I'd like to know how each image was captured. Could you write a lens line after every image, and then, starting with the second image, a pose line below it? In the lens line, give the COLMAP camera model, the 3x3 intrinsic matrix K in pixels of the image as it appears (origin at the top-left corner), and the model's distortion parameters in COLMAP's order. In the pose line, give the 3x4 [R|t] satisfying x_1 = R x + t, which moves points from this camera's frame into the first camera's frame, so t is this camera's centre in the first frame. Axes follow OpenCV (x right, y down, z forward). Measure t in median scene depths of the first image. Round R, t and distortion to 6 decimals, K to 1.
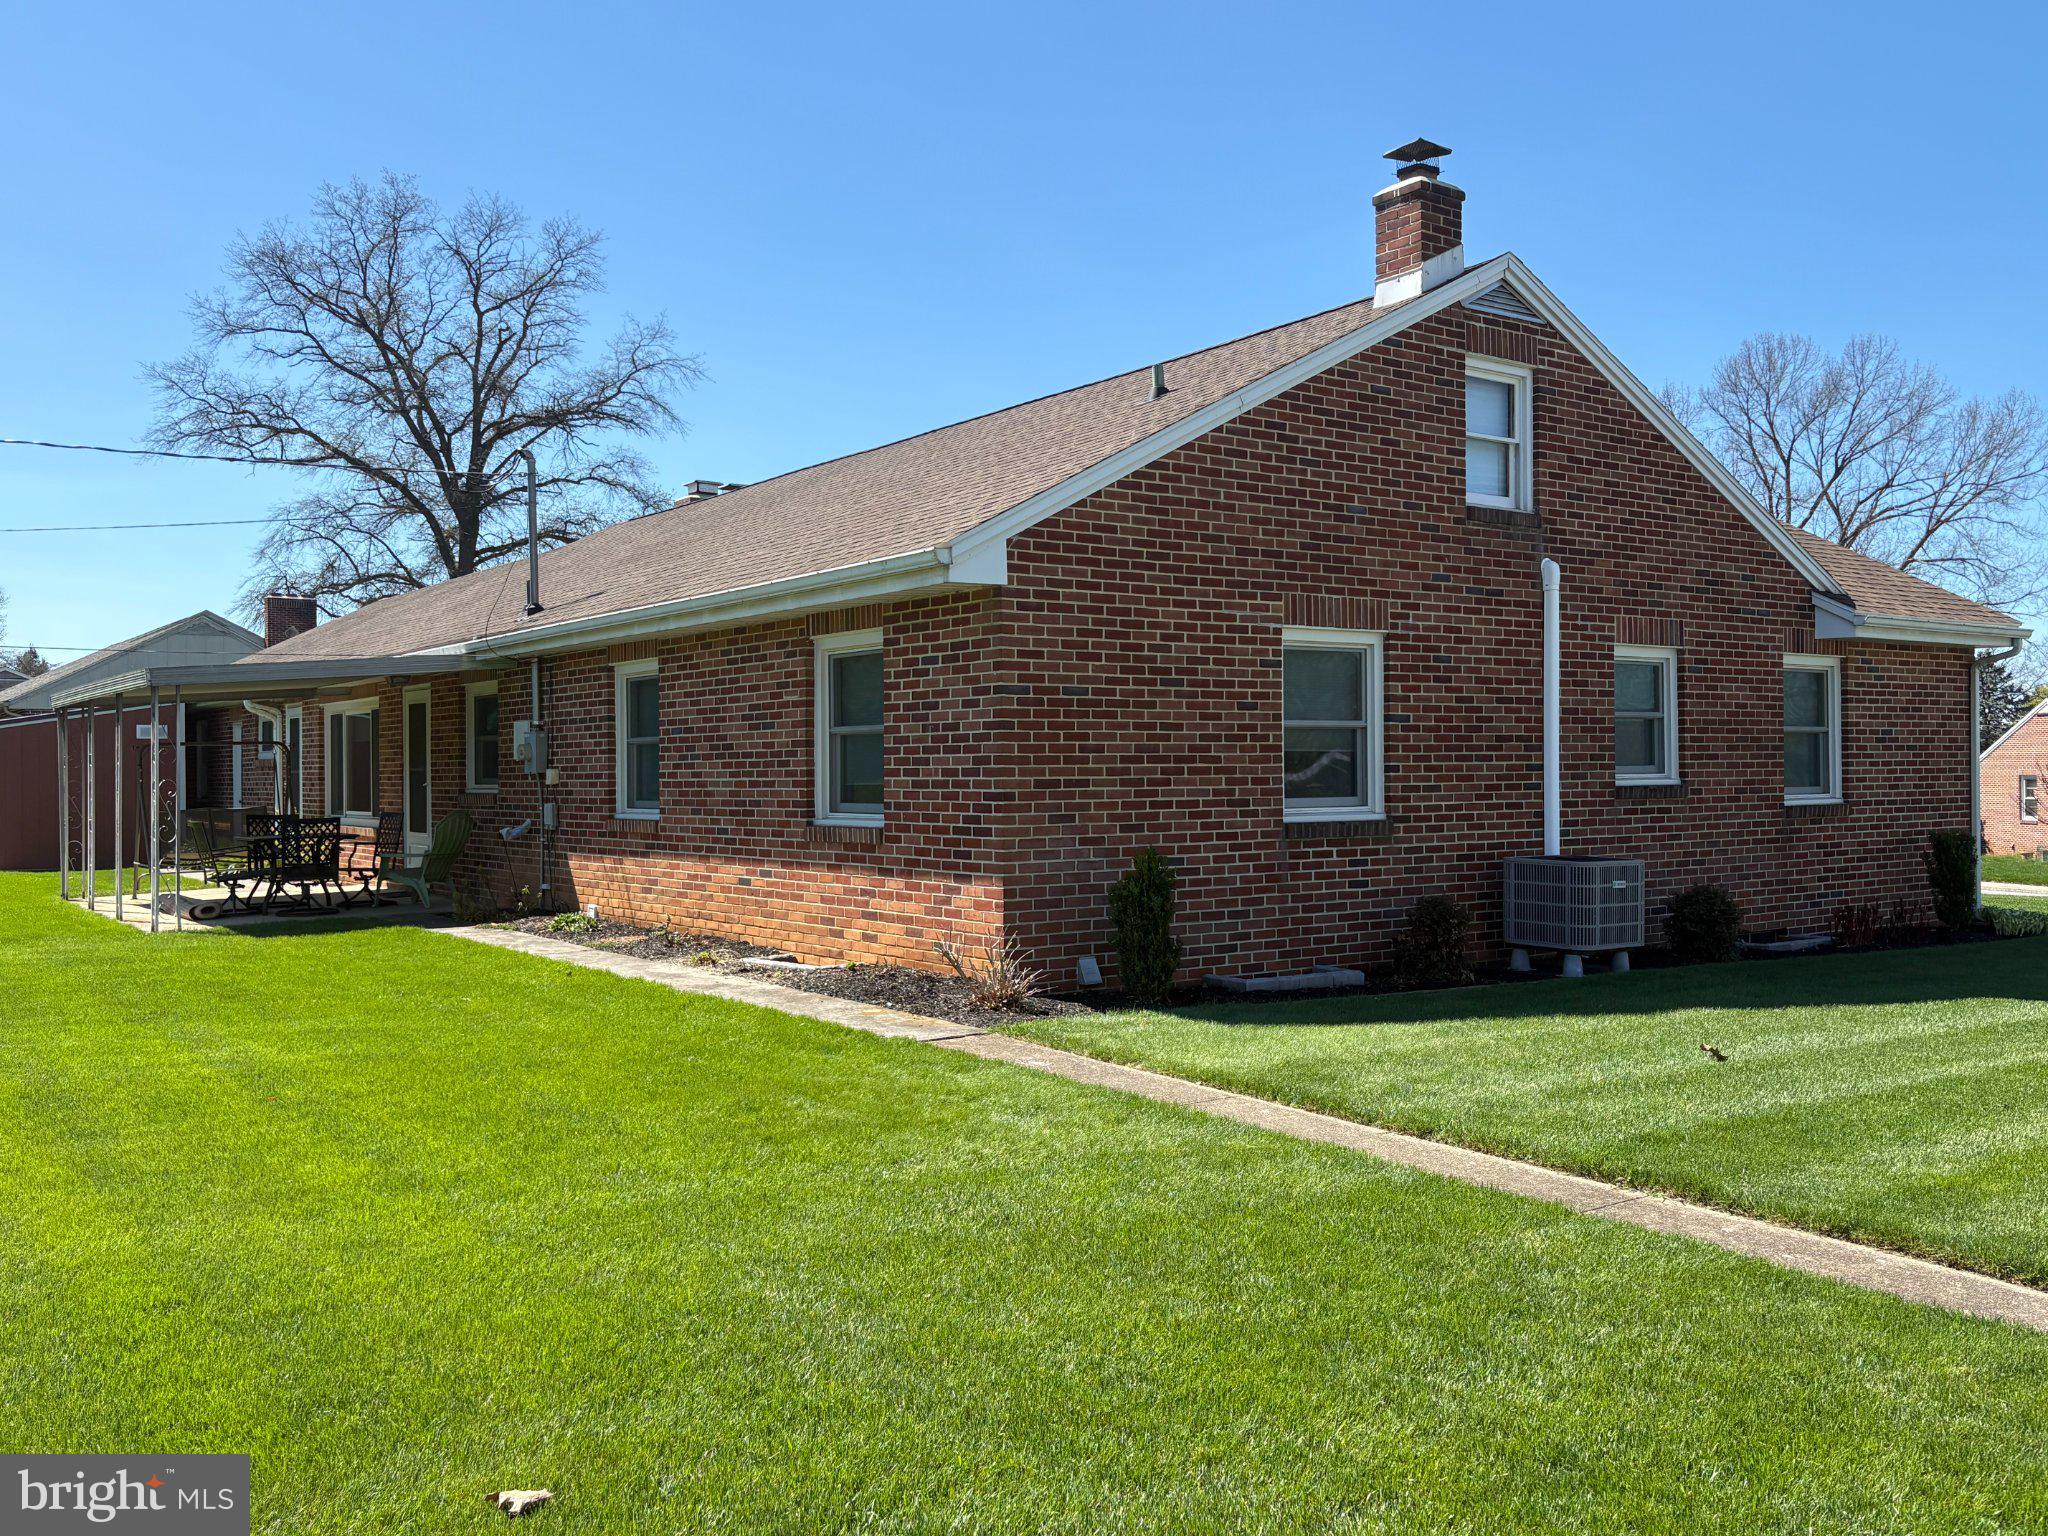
lens RADIAL K [[1719.7, 0, 1024.0], [0, 1719.7, 768.0], [0, 0, 1]] dist [0.004214, 0.001350]
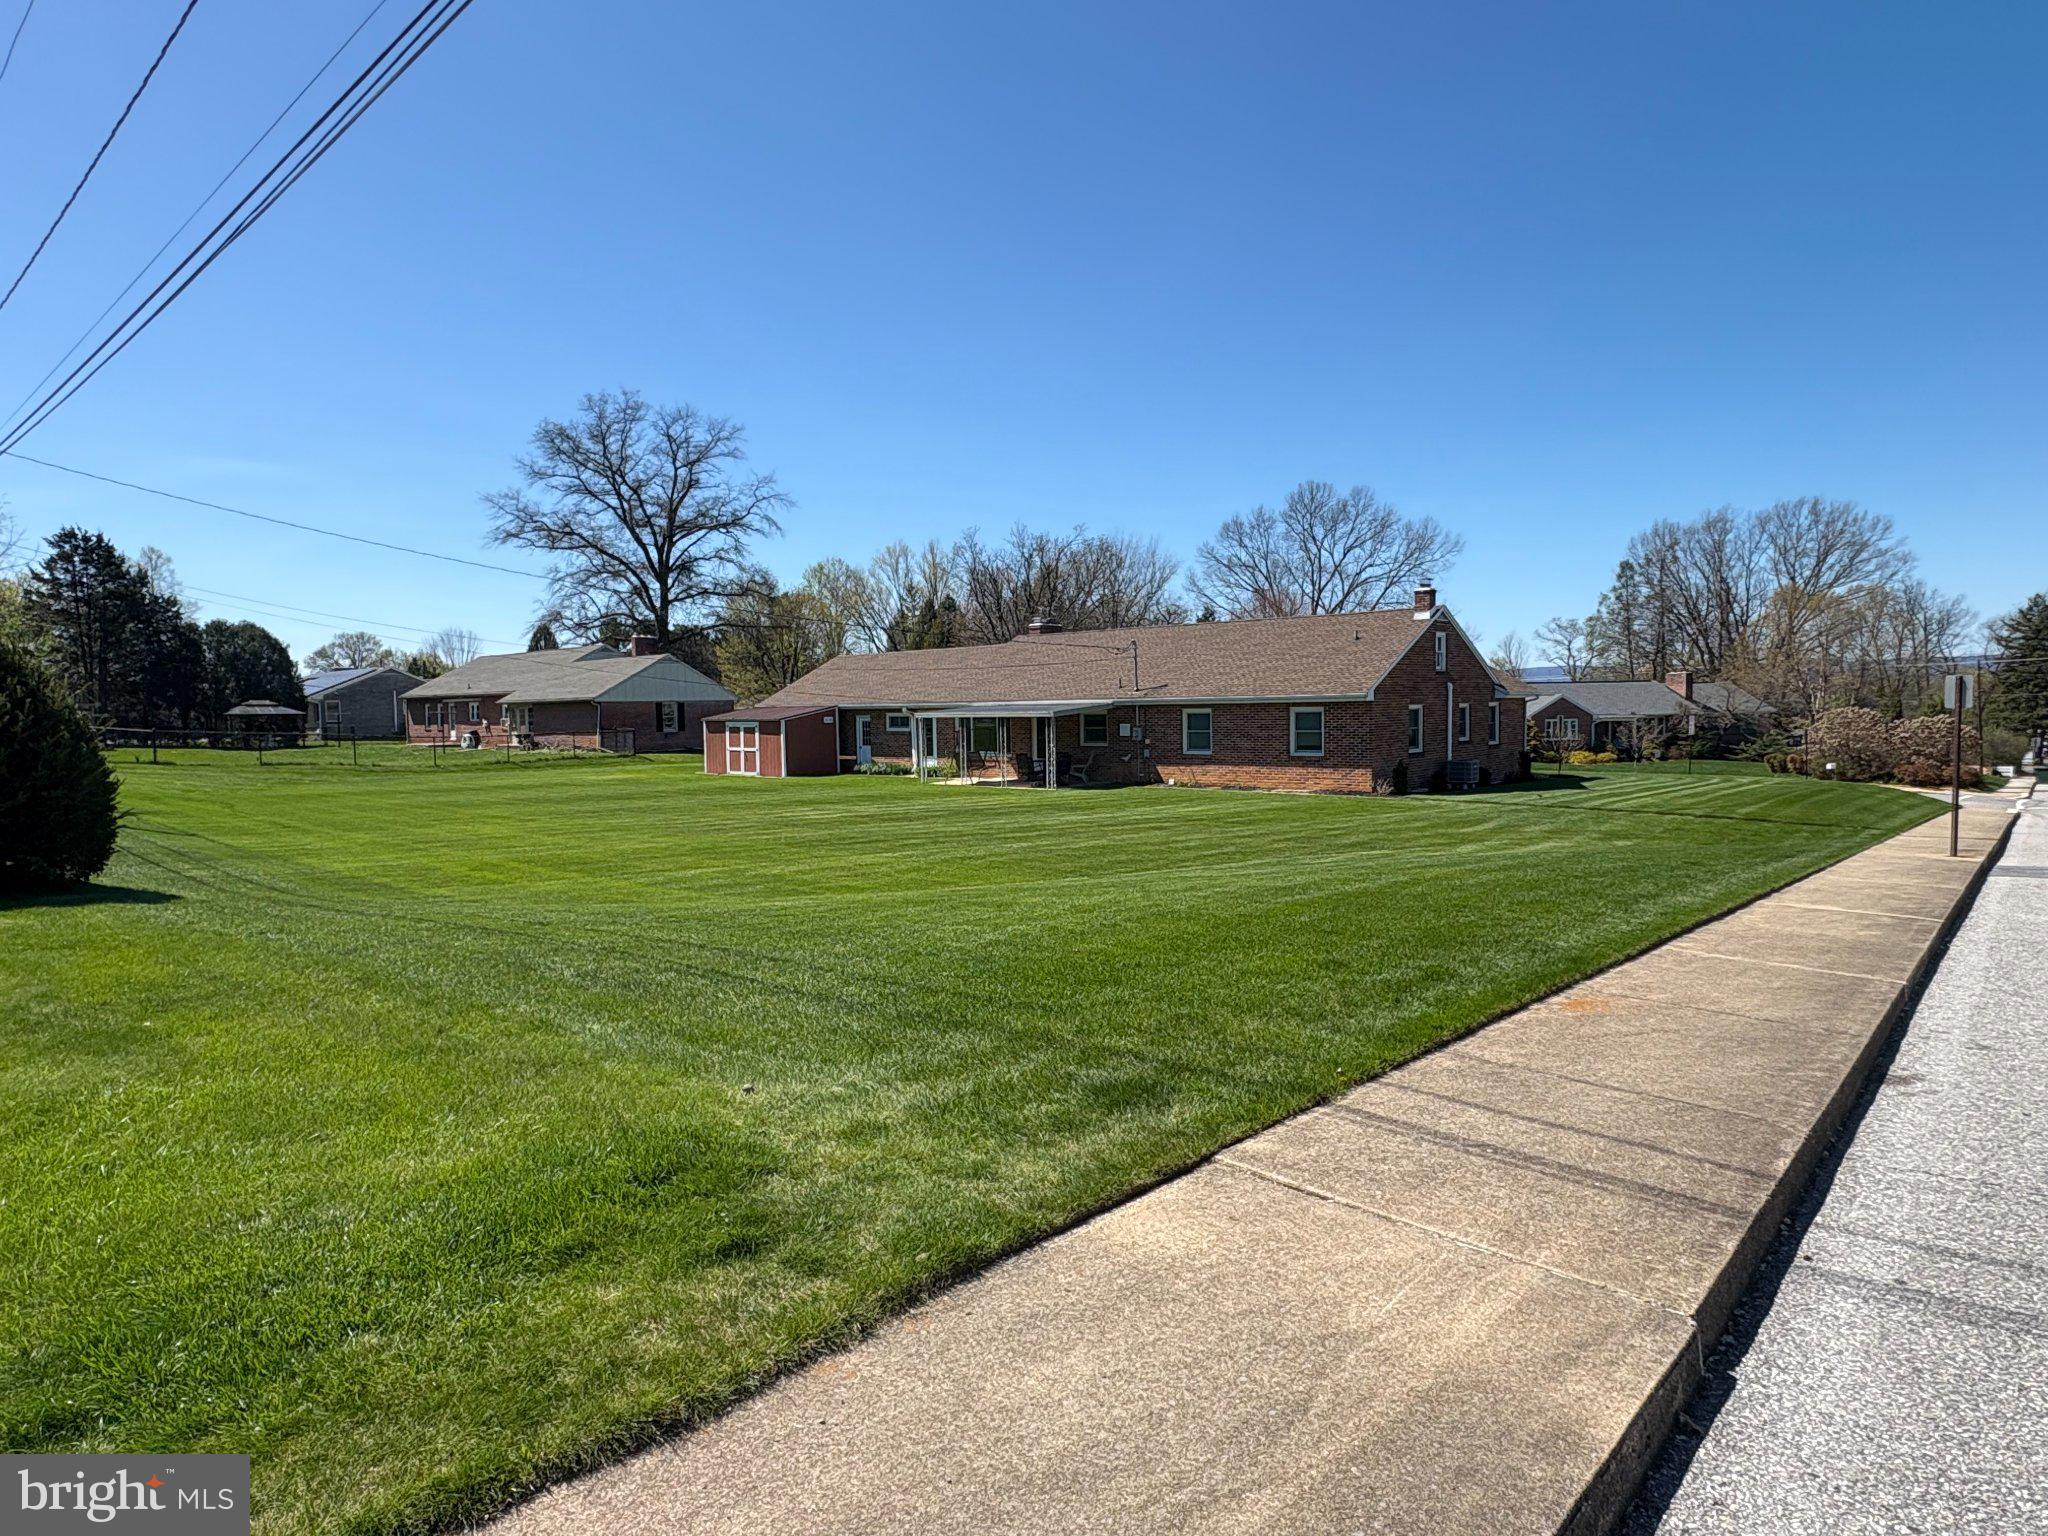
lens RADIAL K [[1162.3, 0, 1024.0], [0, 1162.3, 768.0], [0, 0, 1]] dist [-0.001938, 0.000258]
pose [[0.974370, -0.021654, 0.223905, -1.011098], [0.009930, 0.998526, 0.053356, -0.066392], [-0.224730, -0.049765, 0.973149, -1.104490]]
